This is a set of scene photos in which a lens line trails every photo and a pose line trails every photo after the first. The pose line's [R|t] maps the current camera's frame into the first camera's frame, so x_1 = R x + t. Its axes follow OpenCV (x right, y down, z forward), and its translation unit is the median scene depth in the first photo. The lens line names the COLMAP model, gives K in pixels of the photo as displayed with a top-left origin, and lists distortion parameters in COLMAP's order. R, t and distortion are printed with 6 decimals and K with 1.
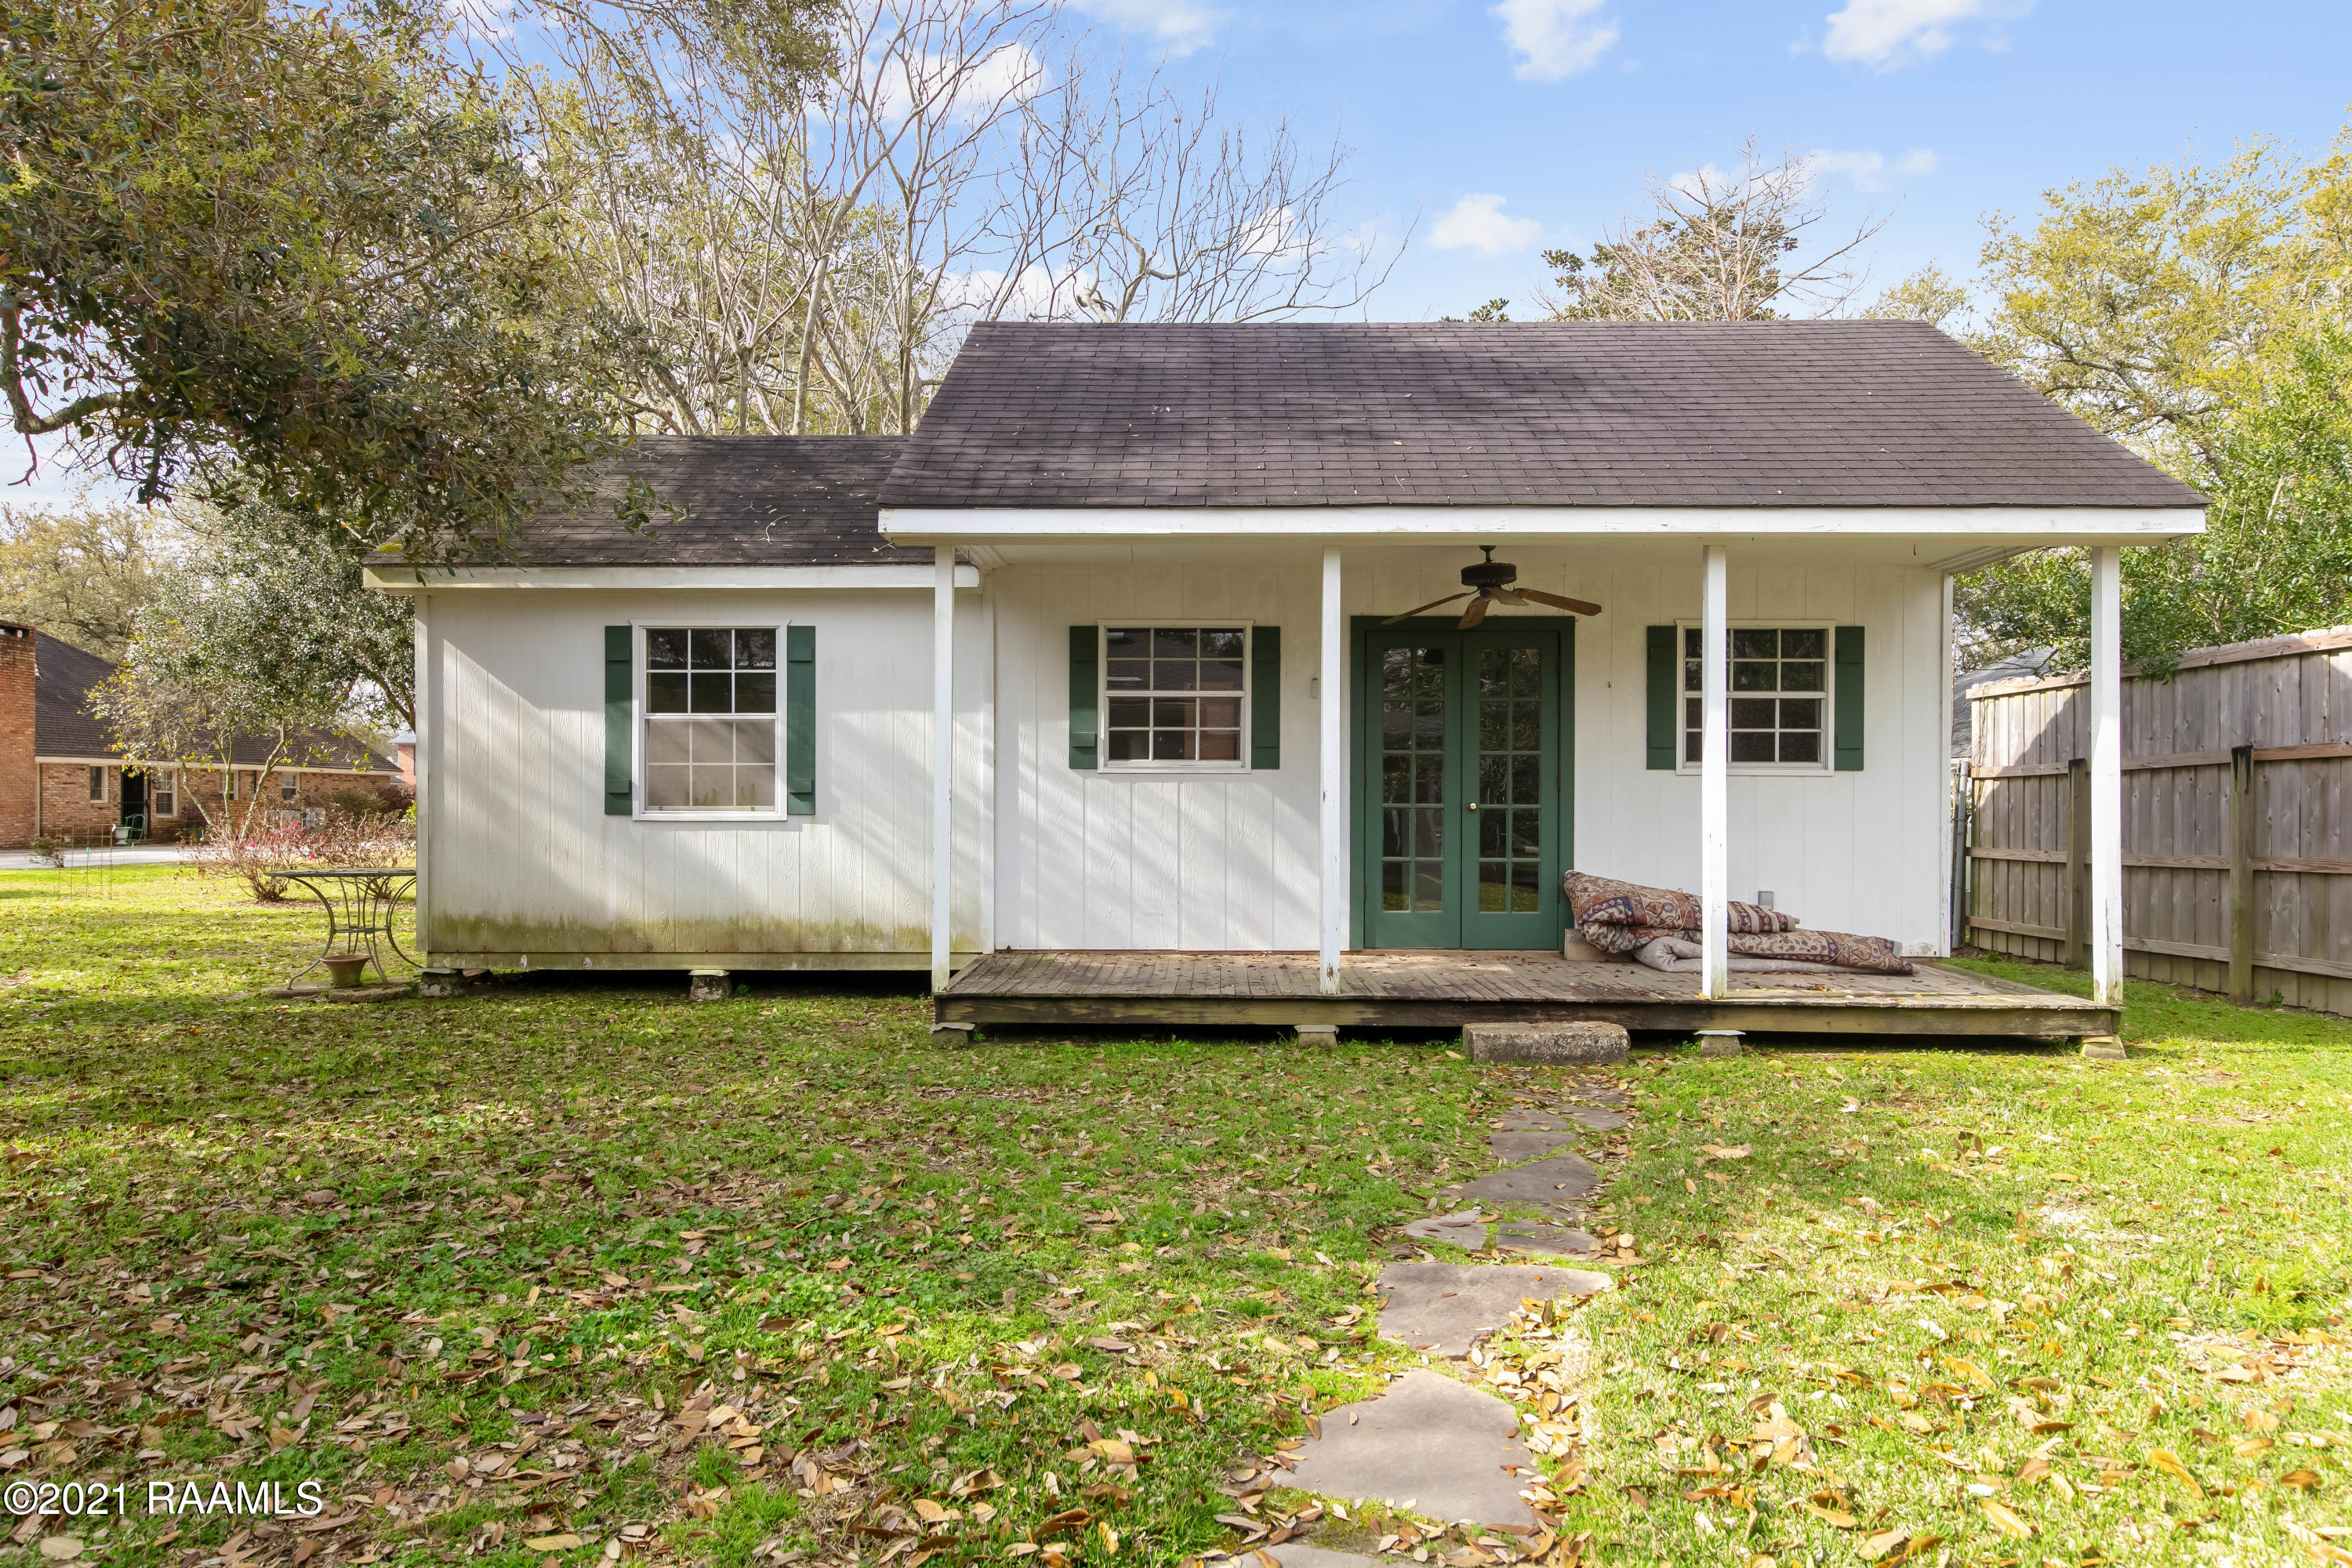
lens RADIAL K [[1487.4, 0, 1183.8], [0, 1487.4, 815.4], [0, 0, 1]] dist [0.023287, -0.000649]
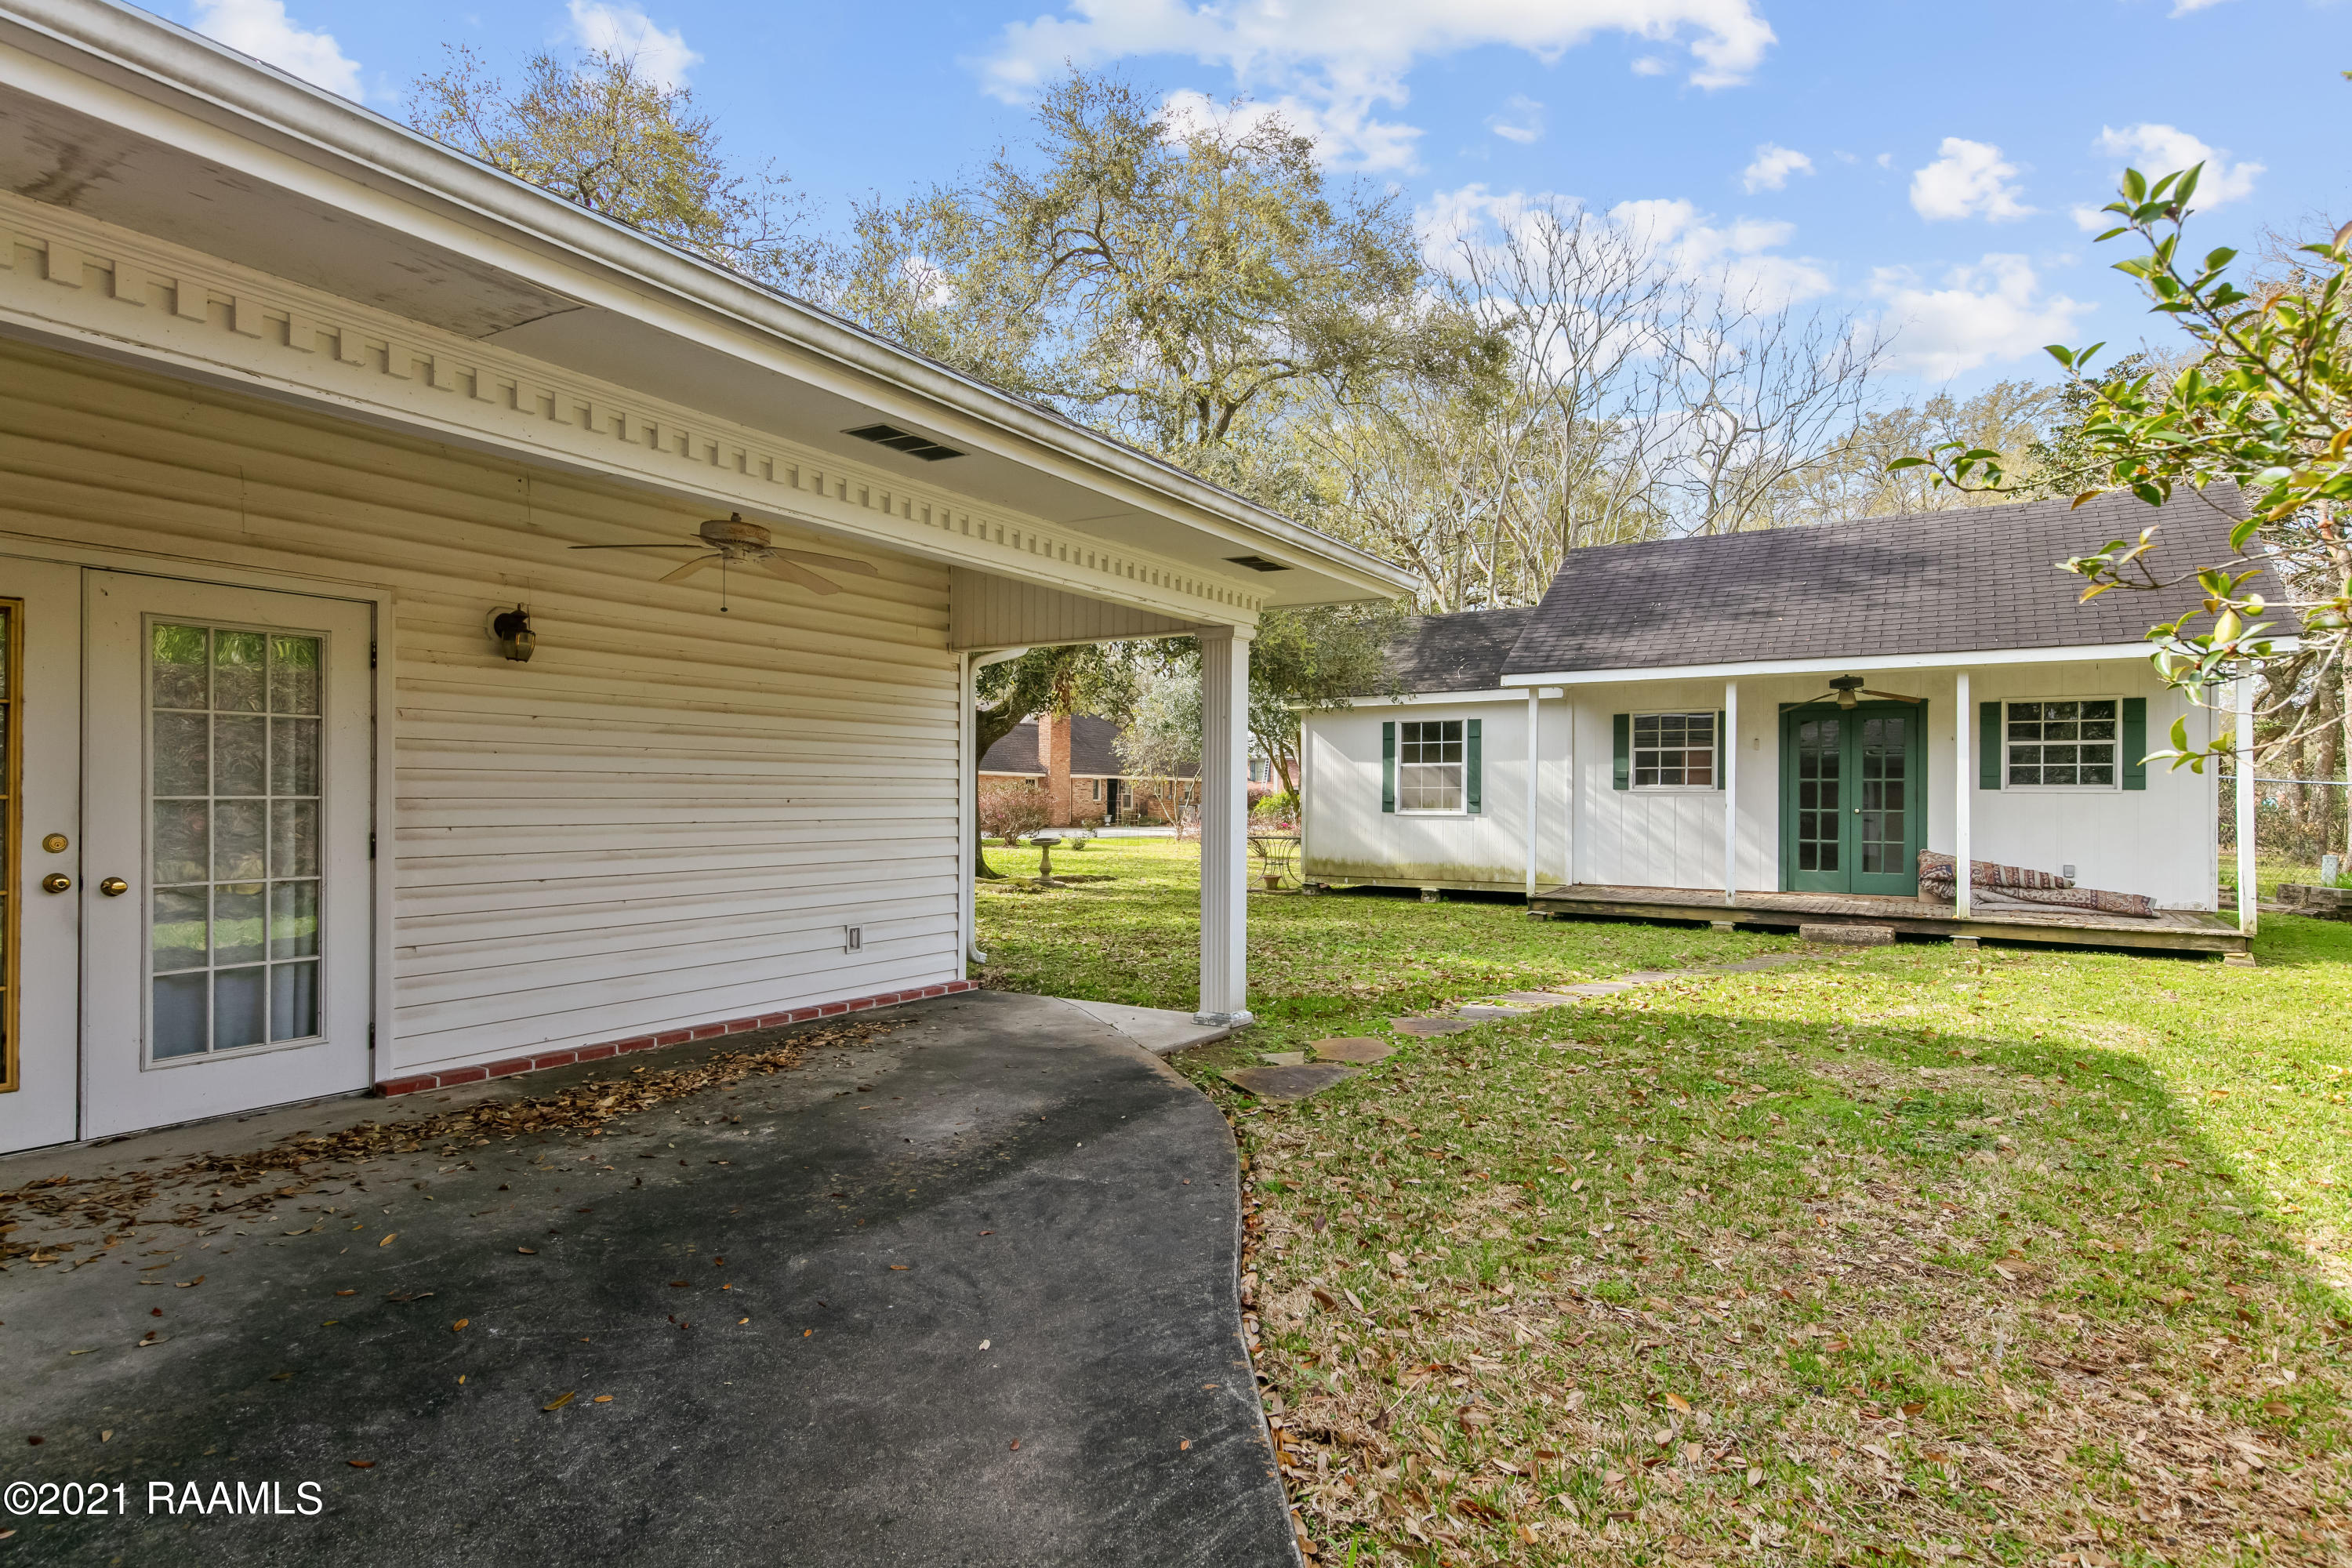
lens RADIAL K [[1228.0, 0, 1178.2], [0, 1228.0, 795.0], [0, 0, 1]] dist [0.000753, -0.001476]
pose [[0.862564, 0.000636, -0.505948, 0.238421], [-0.007184, 0.999914, -0.010991, -0.003221], [0.505897, 0.013115, 0.862494, -0.635871]]
